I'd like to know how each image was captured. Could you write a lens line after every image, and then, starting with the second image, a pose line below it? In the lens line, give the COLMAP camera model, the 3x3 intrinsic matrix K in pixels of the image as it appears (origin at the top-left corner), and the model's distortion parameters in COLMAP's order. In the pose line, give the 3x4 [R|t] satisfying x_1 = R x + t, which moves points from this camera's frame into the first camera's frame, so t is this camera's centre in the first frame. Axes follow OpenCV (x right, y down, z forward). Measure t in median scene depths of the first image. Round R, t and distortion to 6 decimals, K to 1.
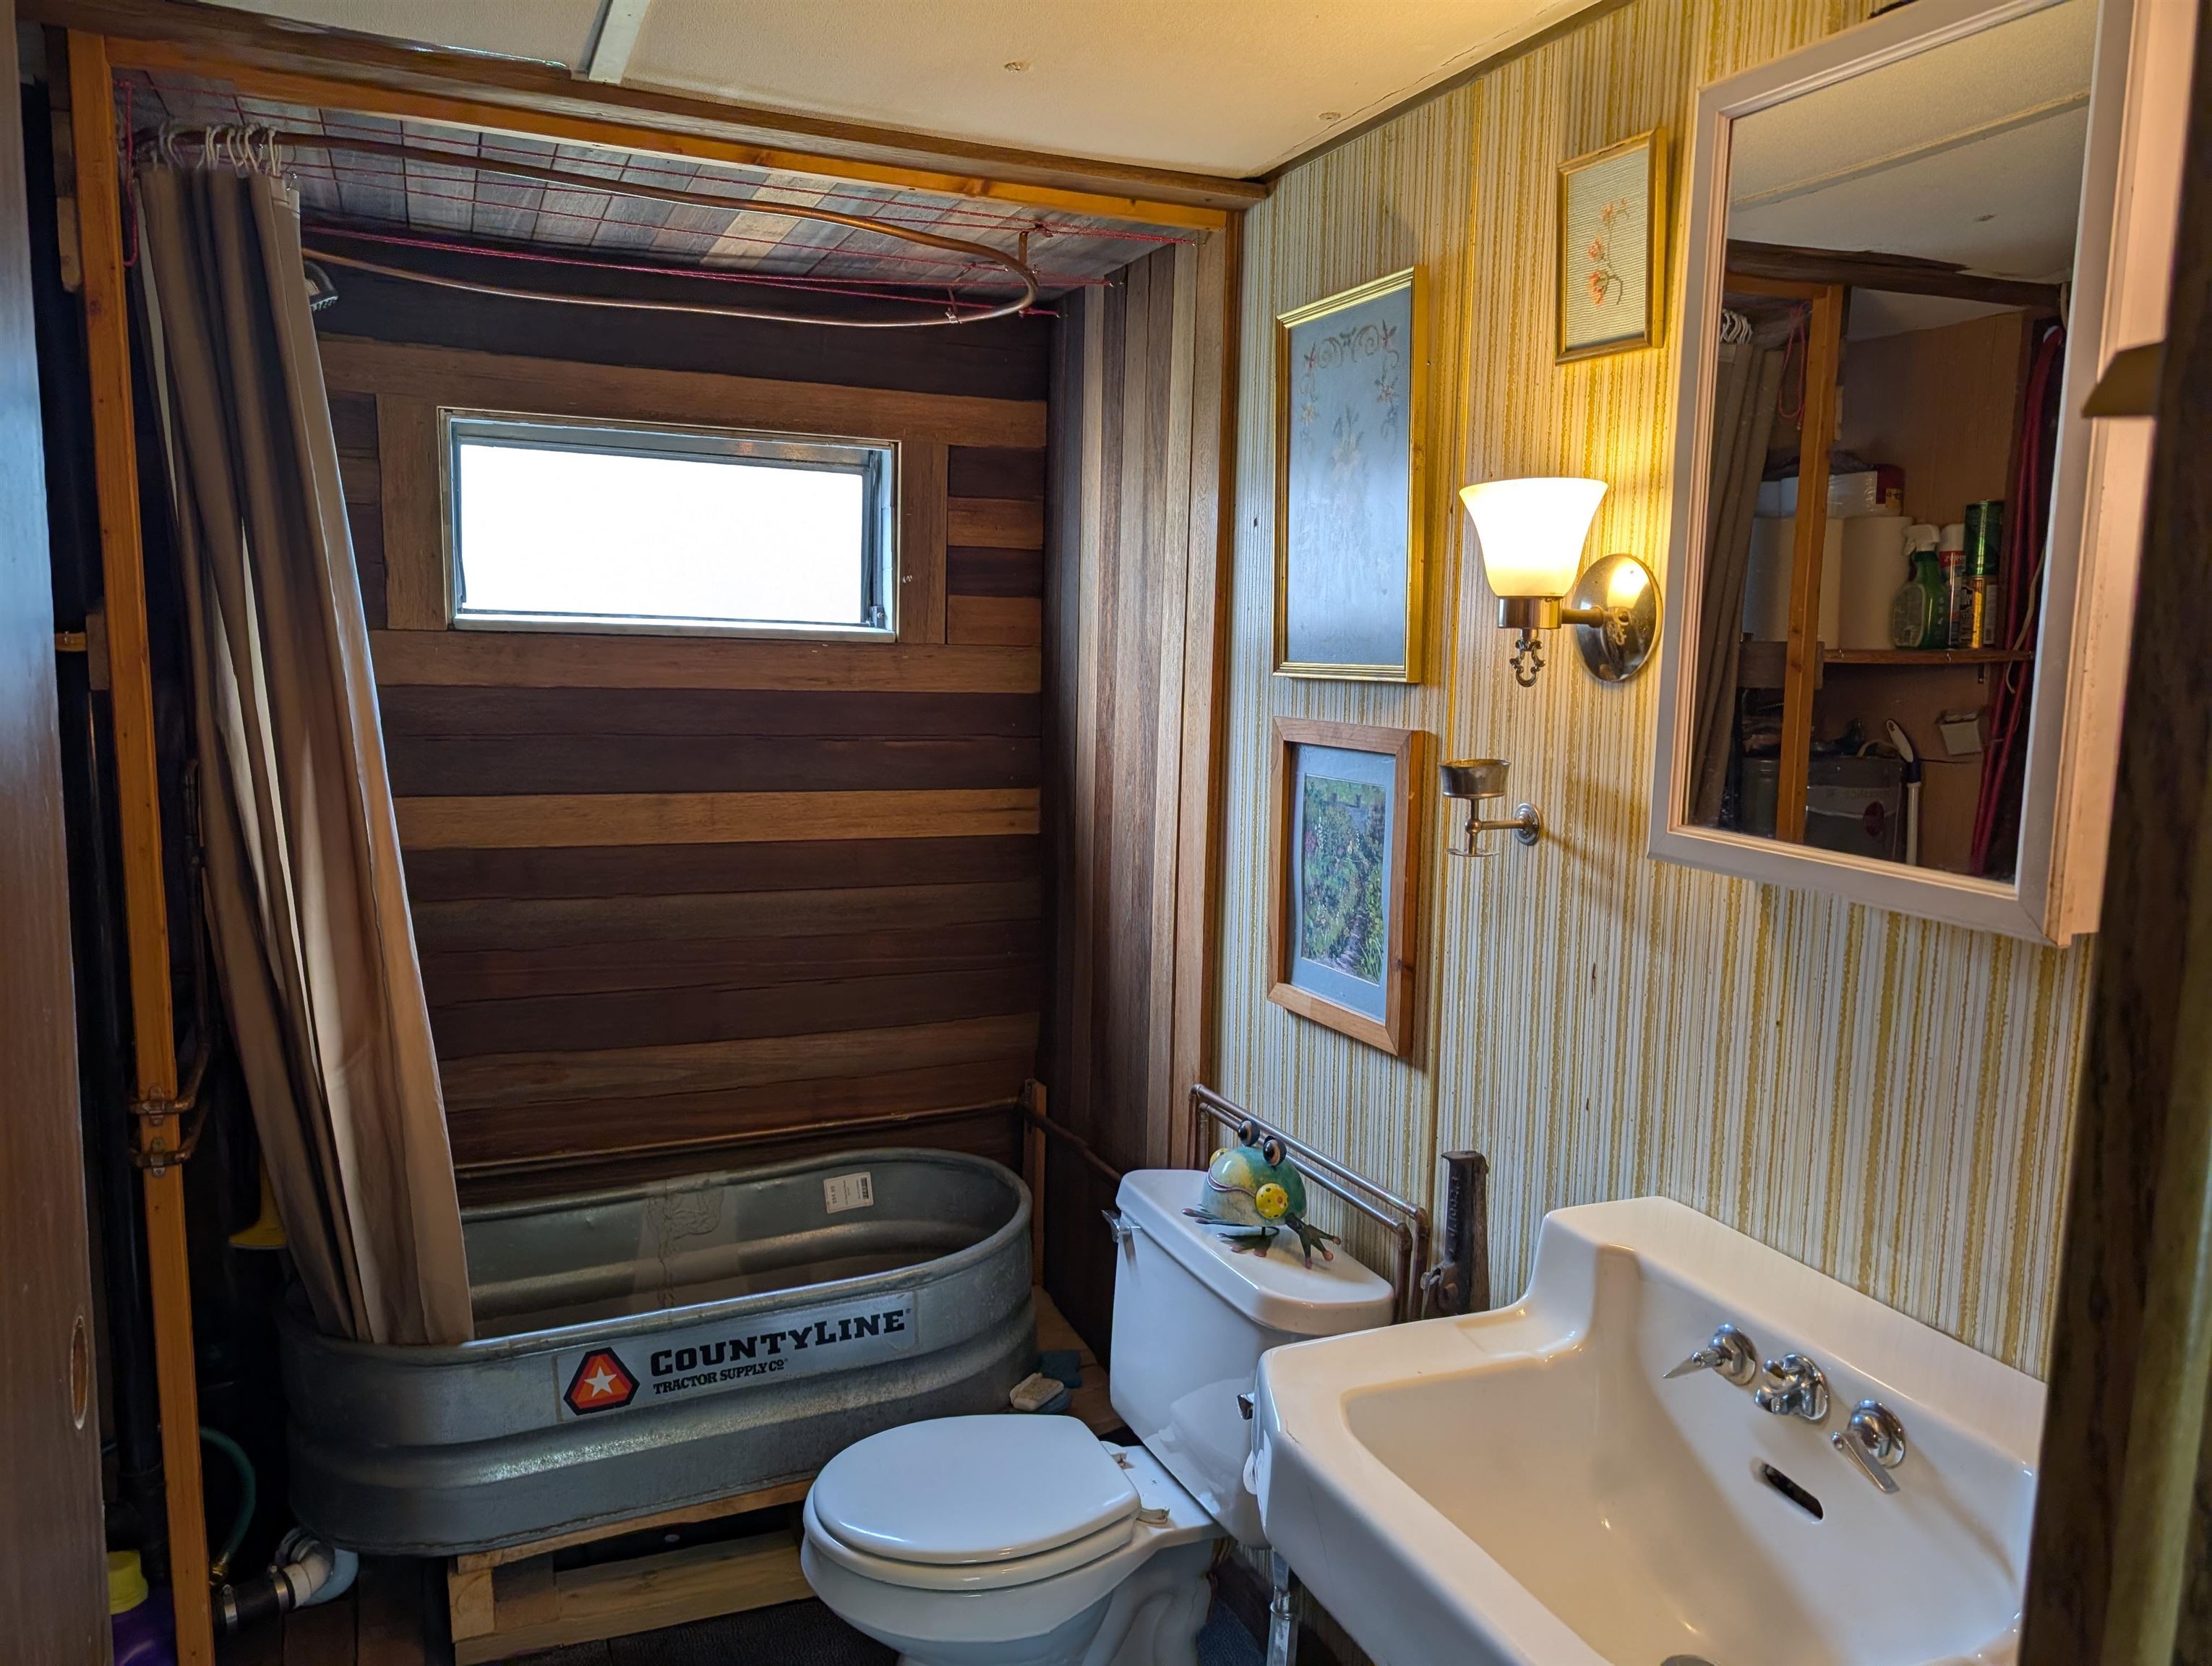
lens RADIAL K [[1588.0, 0, 1106.1], [0, 1588.0, 836.7], [0, 0, 1]] dist [0.021126, -0.024066]
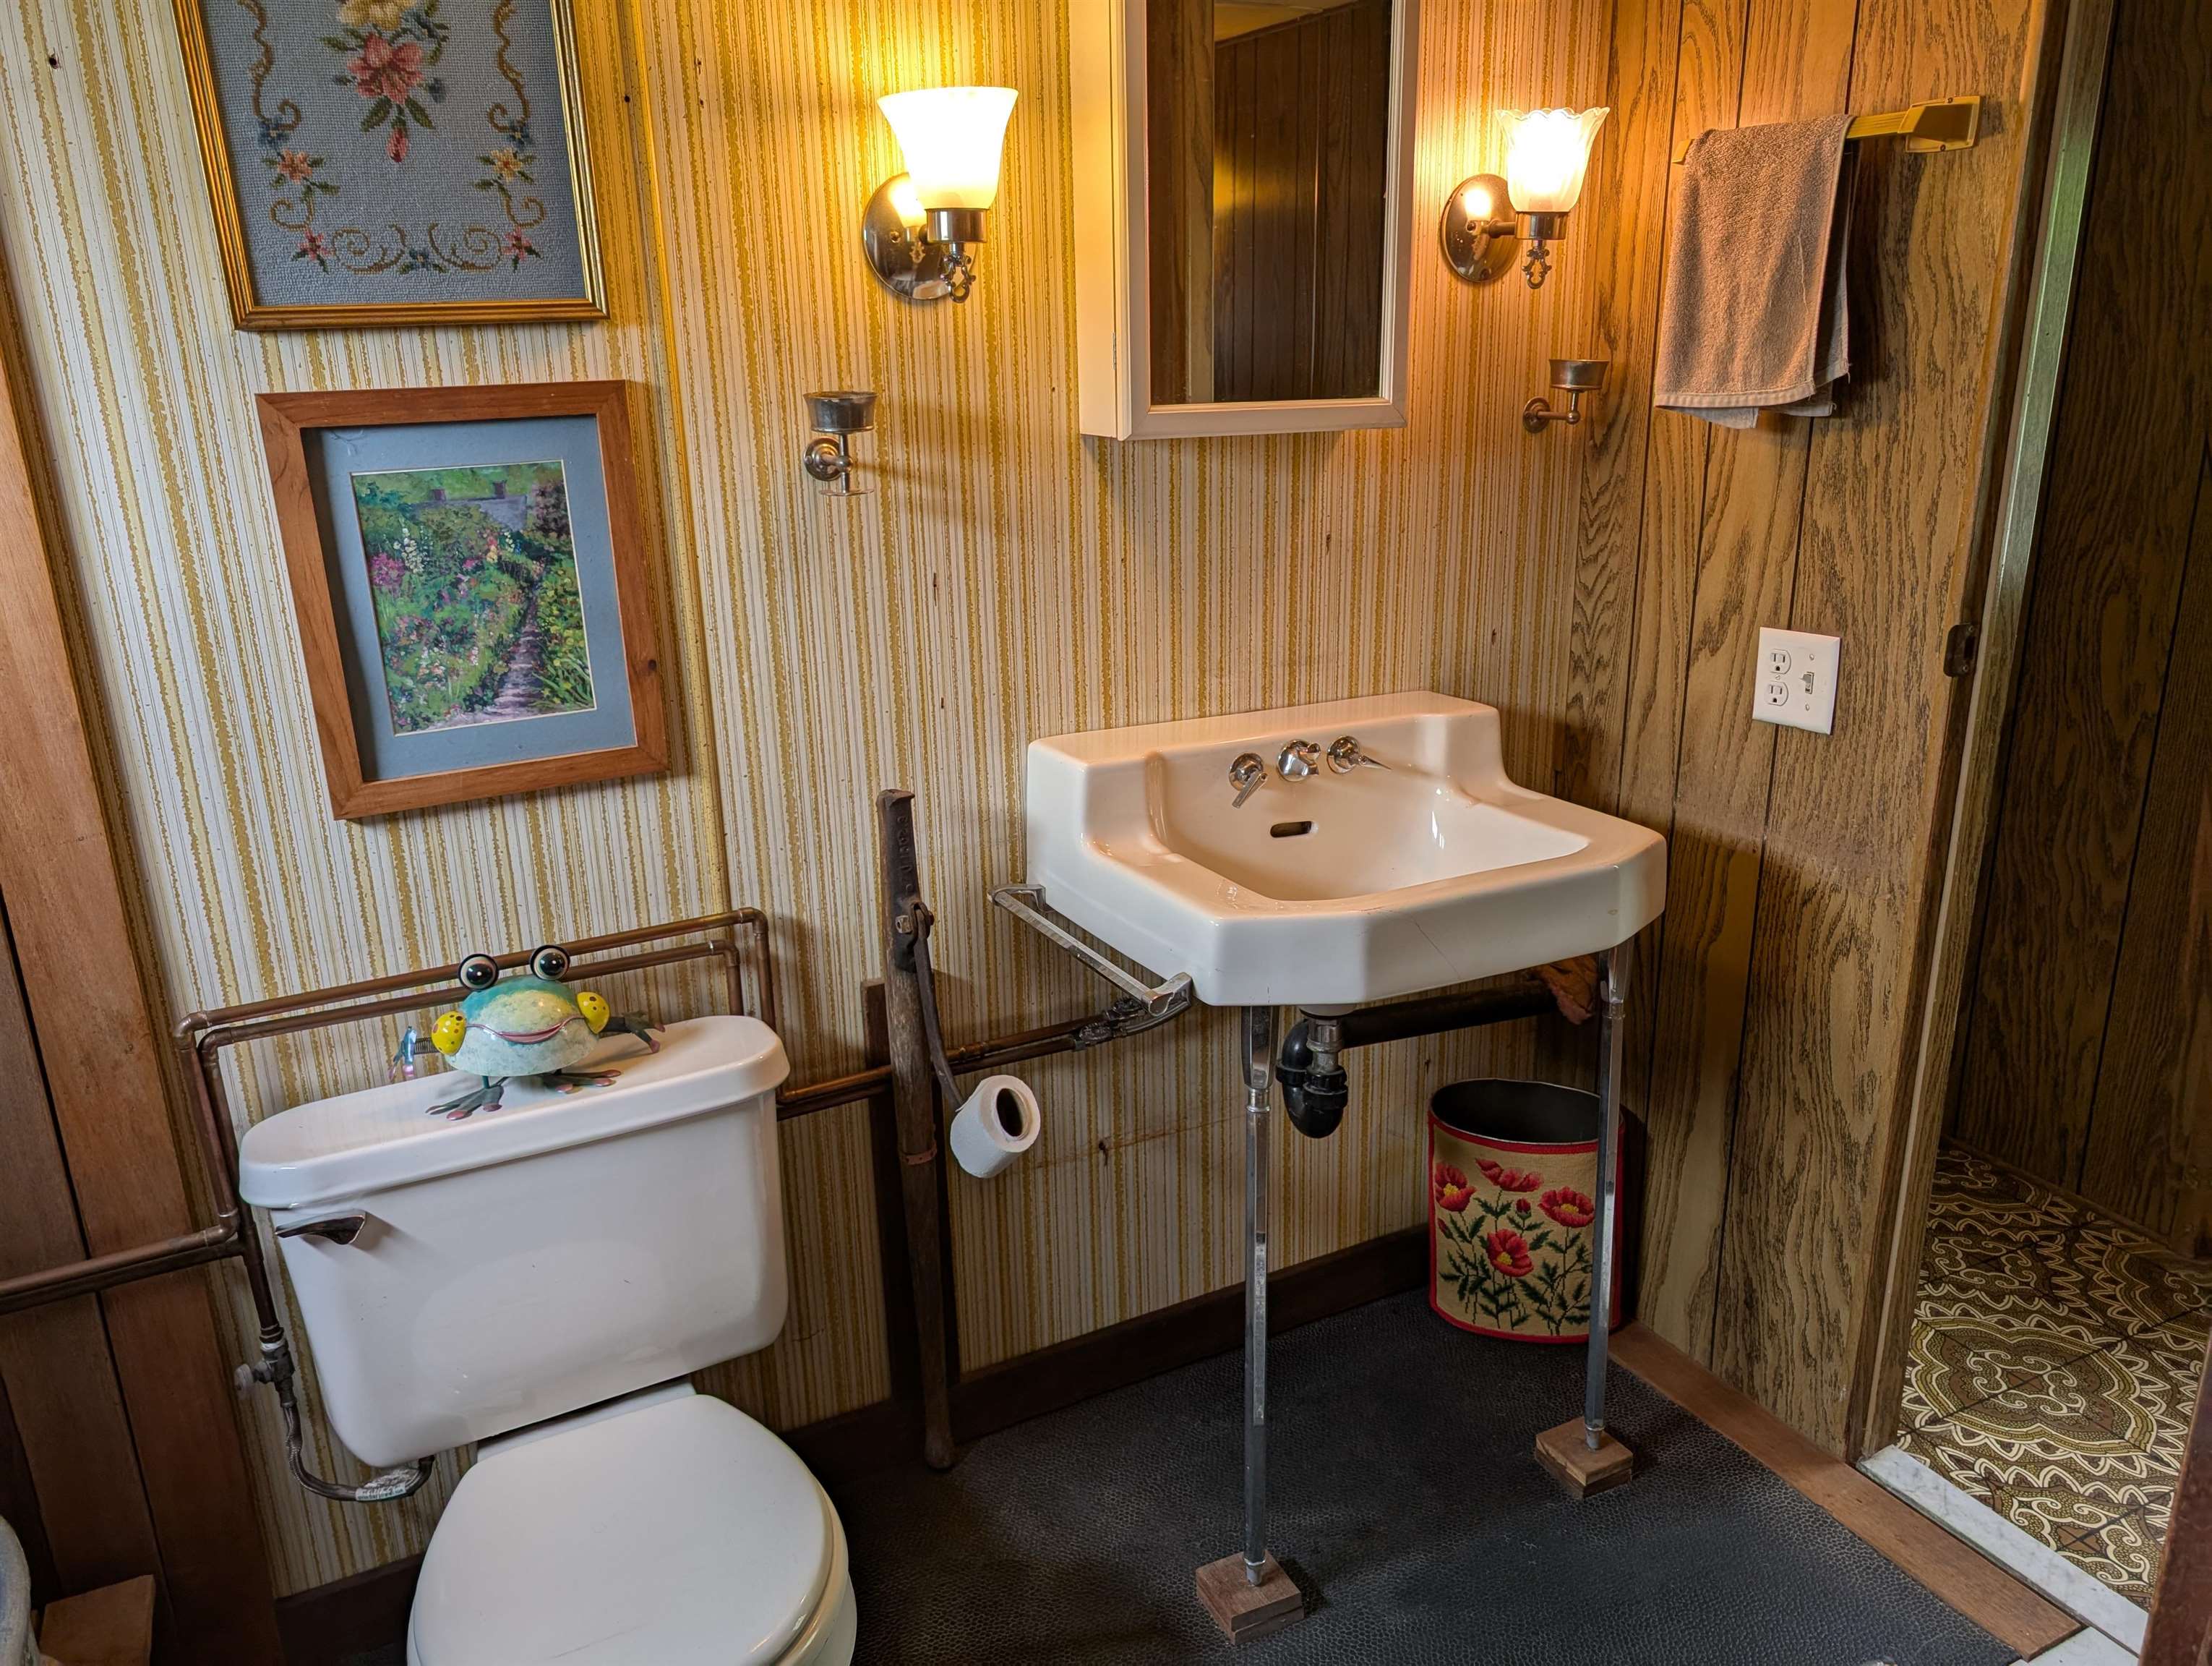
lens RADIAL K [[1588.0, 0, 1109.5], [0, 1588.0, 875.2], [0, 0, 1]] dist [0.021126, -0.024066]
pose [[-0.062498, -0.340992, 0.937986, -0.653203], [0.152006, 0.925607, 0.346620, -0.072822], [-0.986402, 0.164243, -0.006015, 0.755307]]
